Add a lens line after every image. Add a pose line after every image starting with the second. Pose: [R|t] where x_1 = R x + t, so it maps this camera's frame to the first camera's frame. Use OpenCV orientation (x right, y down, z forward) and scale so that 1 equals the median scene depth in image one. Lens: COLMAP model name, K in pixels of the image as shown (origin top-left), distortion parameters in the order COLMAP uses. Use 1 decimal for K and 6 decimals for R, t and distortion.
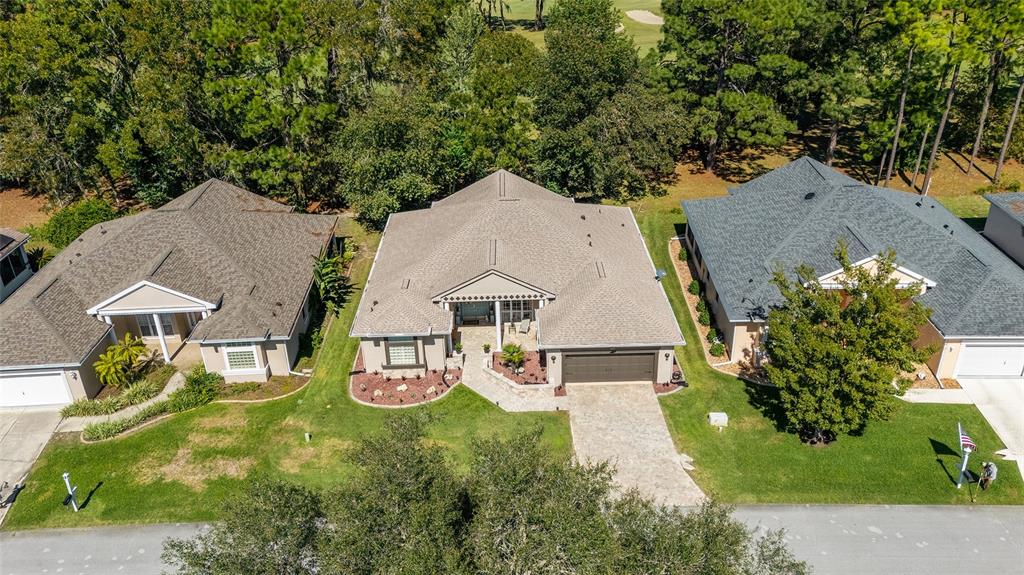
lens RADIAL K [[744.5, 0, 512.0], [0, 744.5, 287.5], [0, 0, 1]] dist [0.008651, 0.002070]
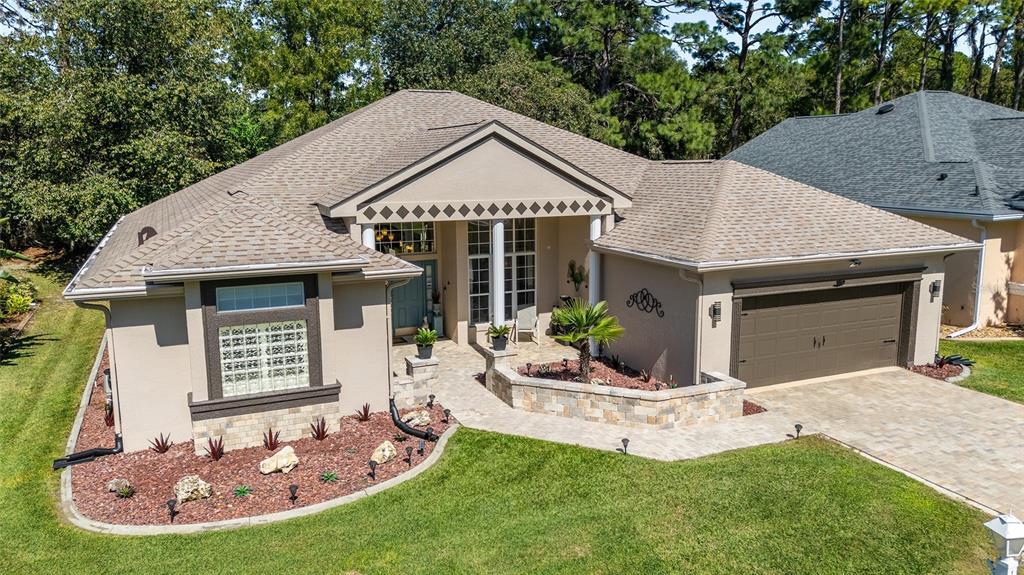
lens RADIAL K [[744.5, 0, 512.0], [0, 744.5, 287.5], [0, 0, 1]] dist [0.008651, 0.002070]
pose [[0.917690, -0.044944, 0.394747, -0.172004], [0.160553, 0.950790, -0.264993, 0.158097], [-0.363412, 0.306559, 0.879746, 0.682330]]
